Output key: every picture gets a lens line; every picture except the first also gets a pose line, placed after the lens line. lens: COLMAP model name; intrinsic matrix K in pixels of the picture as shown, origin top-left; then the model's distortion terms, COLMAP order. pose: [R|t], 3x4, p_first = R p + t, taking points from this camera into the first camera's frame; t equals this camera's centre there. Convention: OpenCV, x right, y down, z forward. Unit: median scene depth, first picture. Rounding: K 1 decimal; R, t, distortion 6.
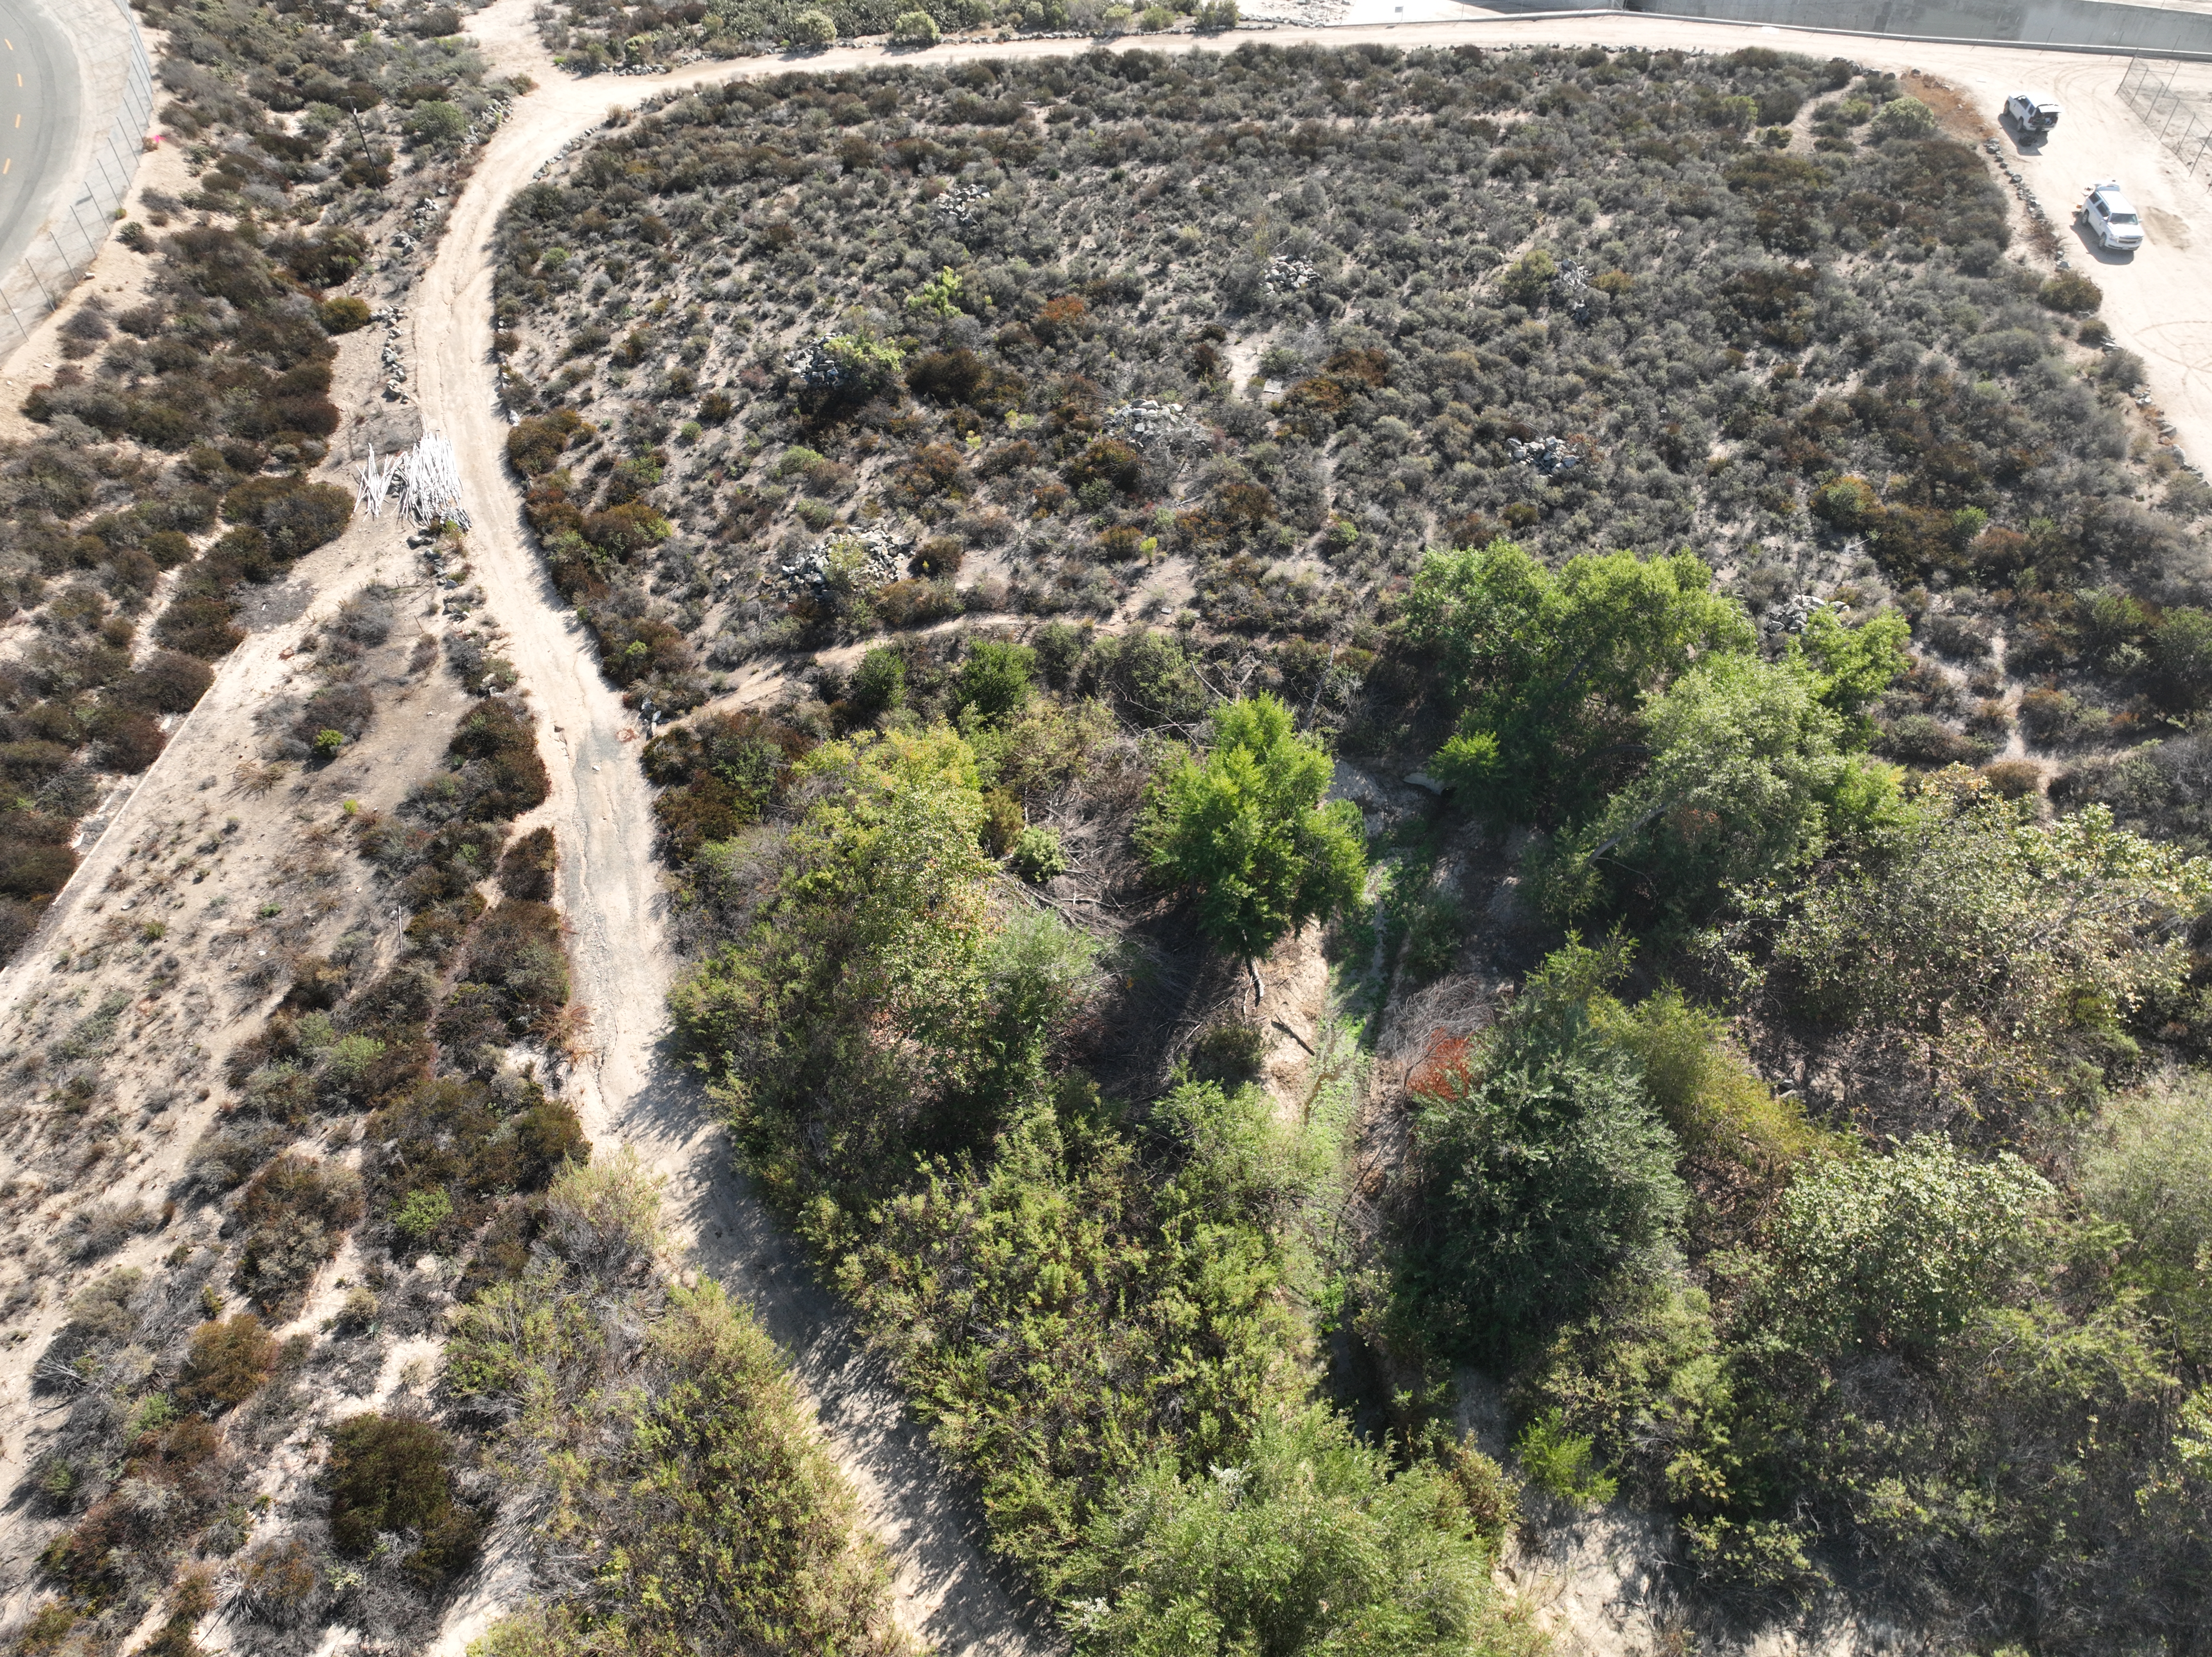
lens RADIAL K [[1559.8, 0, 1098.3], [0, 1559.8, 830.9], [0, 0, 1]] dist [-0.000974, 0.023071]
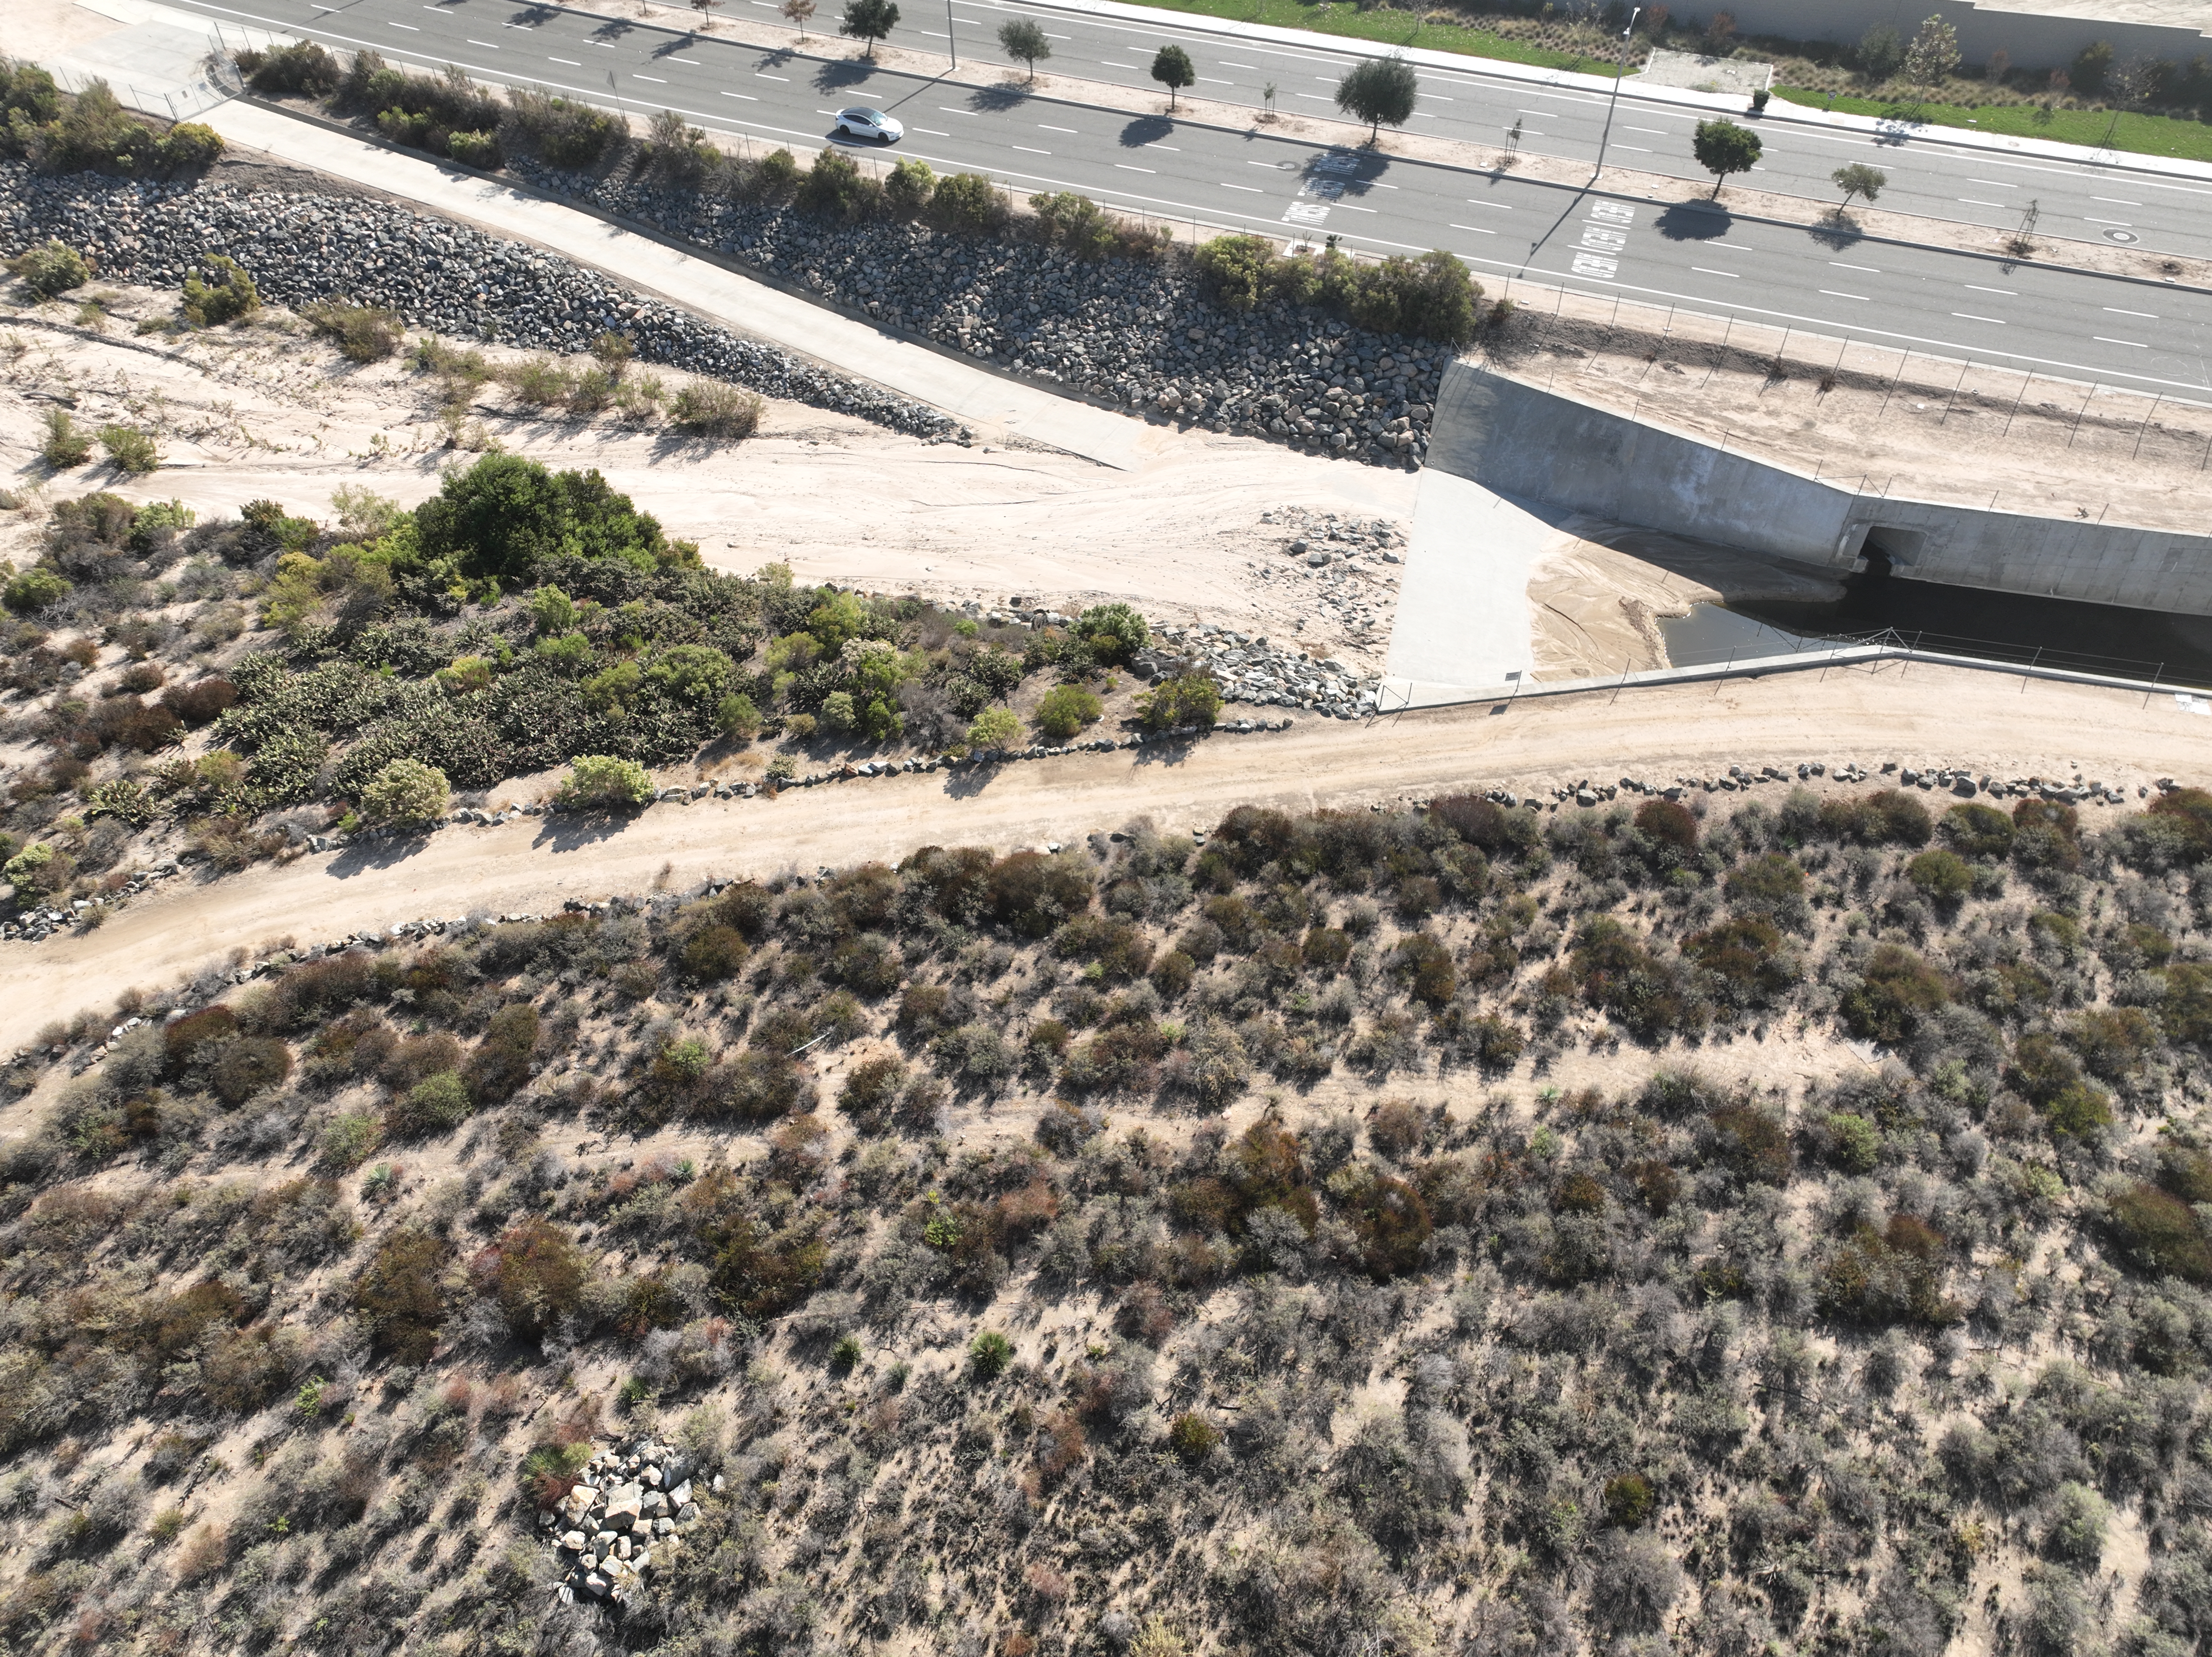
lens RADIAL K [[1559.8, 0, 1107.4], [0, 1559.8, 837.2], [0, 0, 1]] dist [-0.000974, 0.023071]
pose [[0.998614, -0.039577, 0.034683, 0.044605], [0.039514, 0.999216, 0.002508, -0.687621], [-0.034755, -0.001134, 0.999395, 0.668537]]
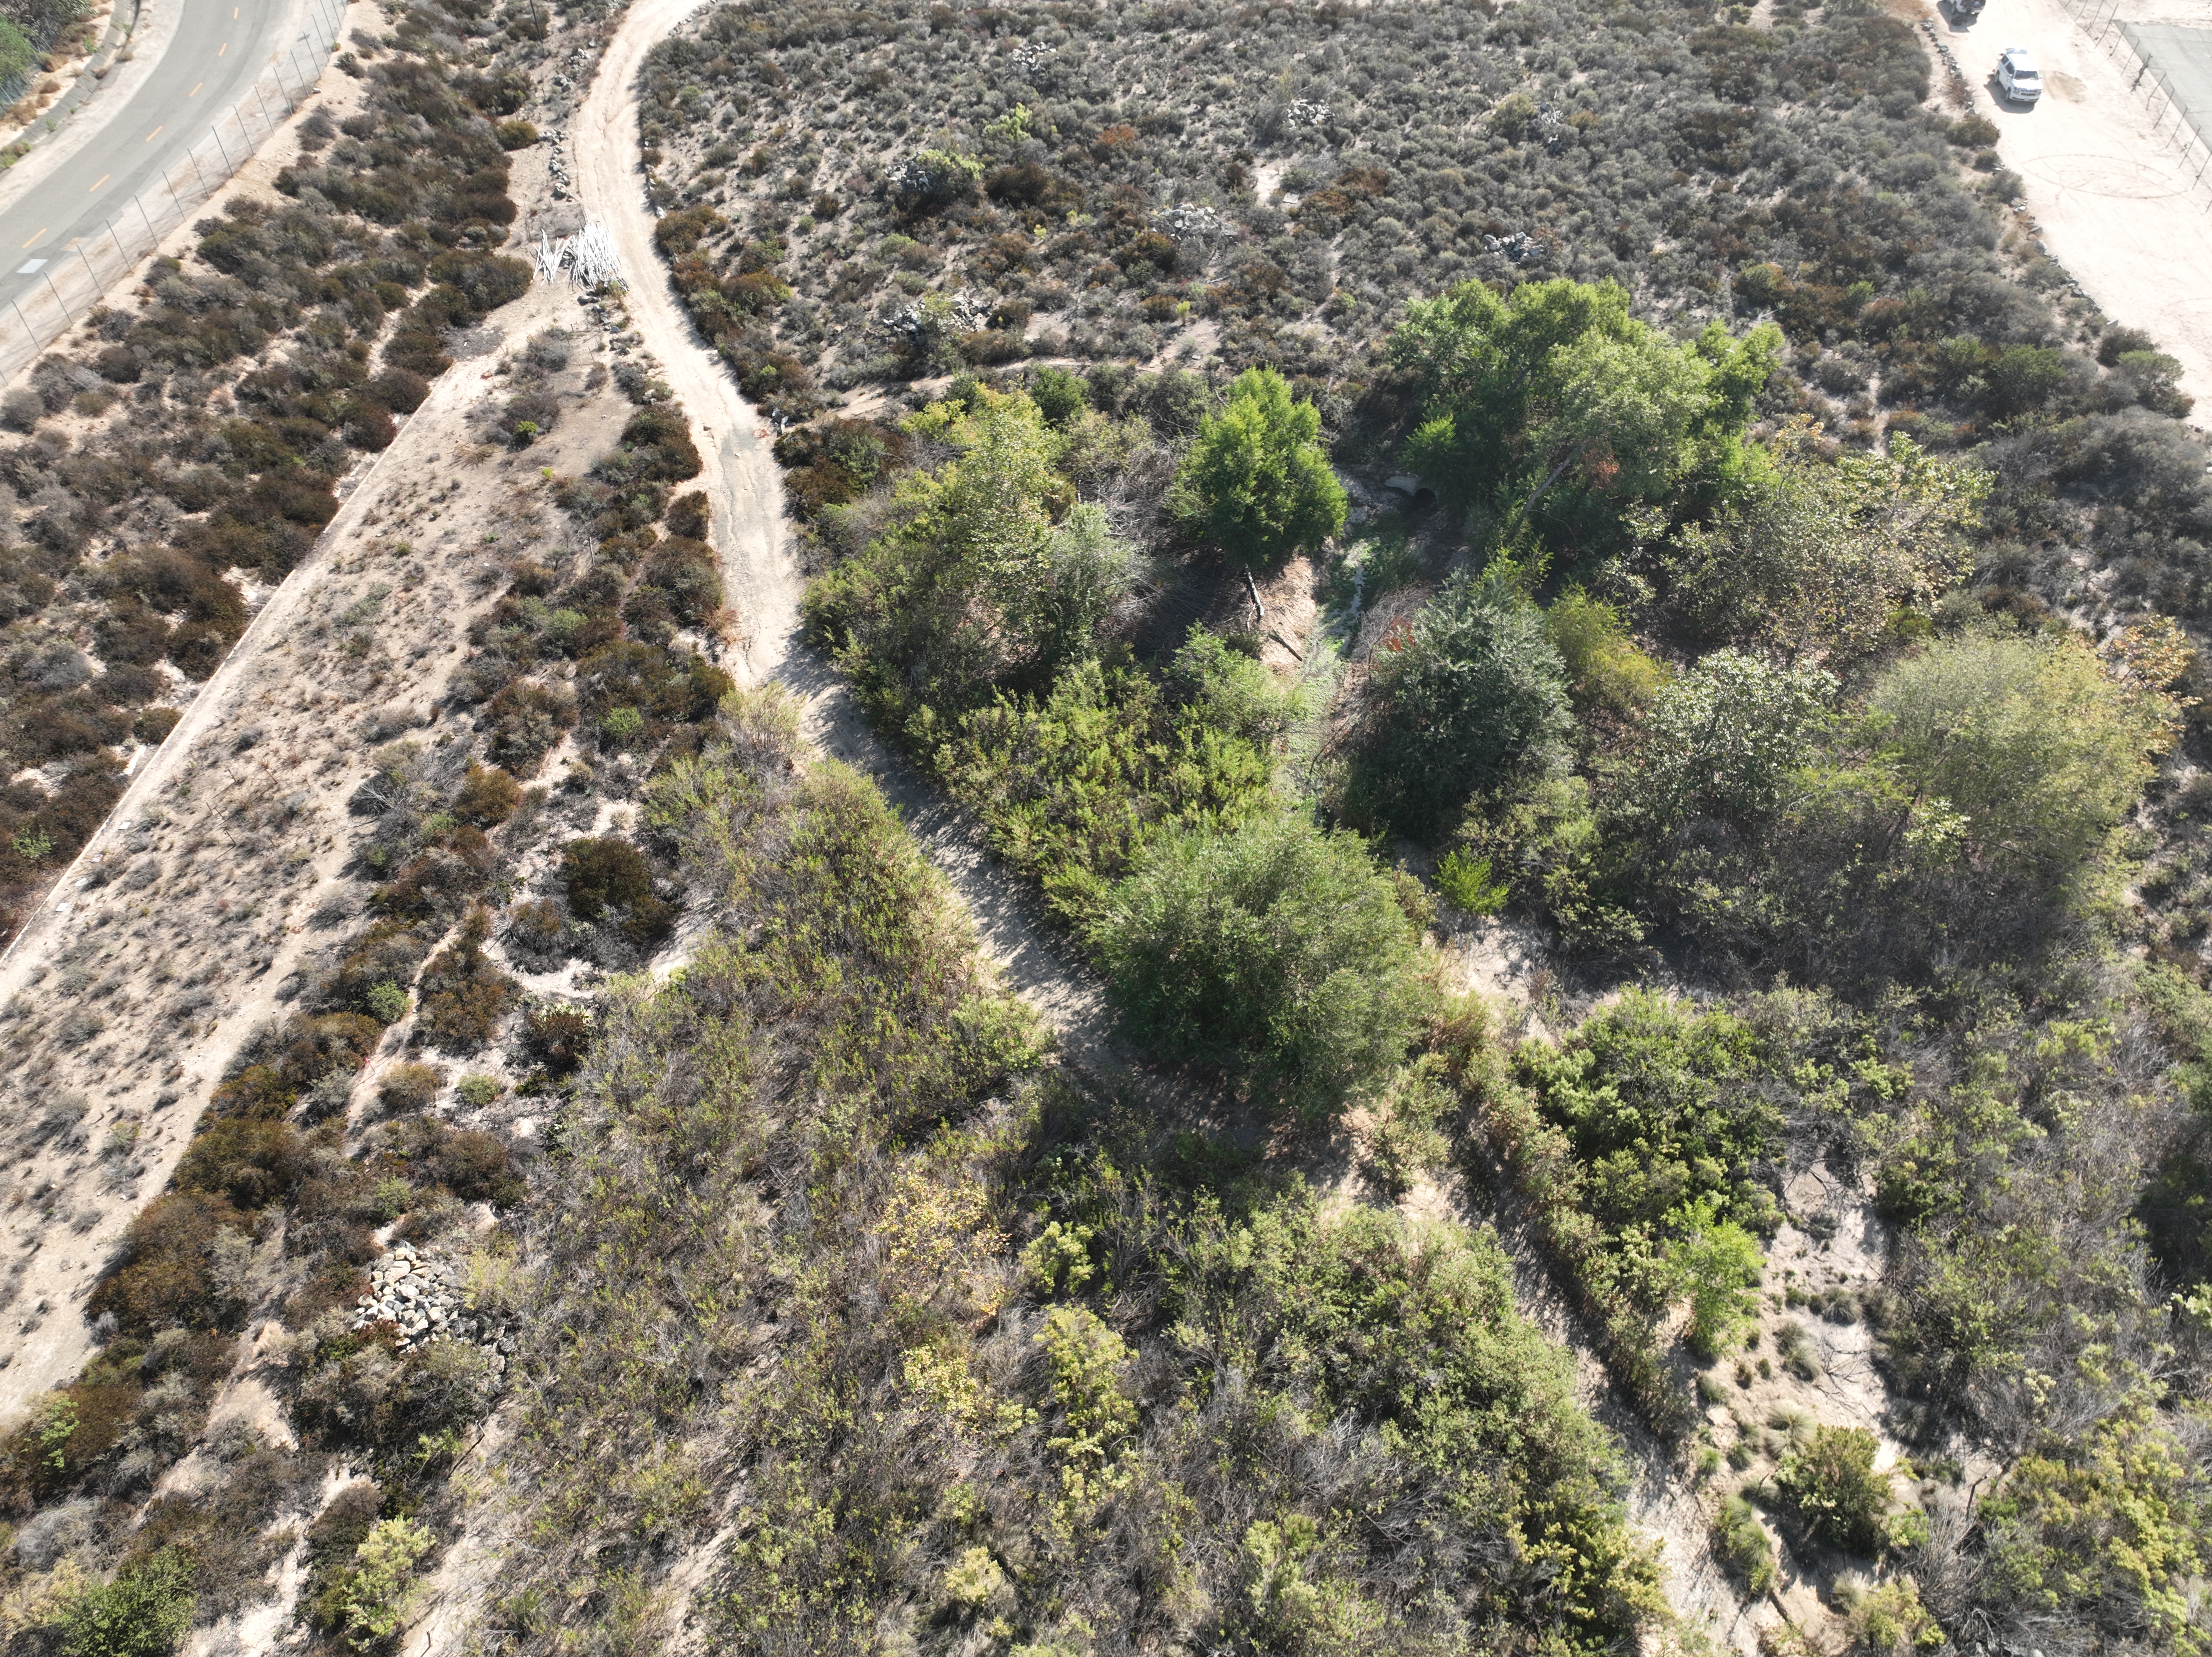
lens RADIAL K [[1559.8, 0, 1098.0], [0, 1559.8, 829.8], [0, 0, 1]] dist [-0.000974, 0.023071]
pose [[0.999461, 0.023883, -0.022532, 0.002718], [-0.023904, 0.999714, -0.000632, 0.210718], [0.022510, 0.001170, 0.999746, -0.204546]]
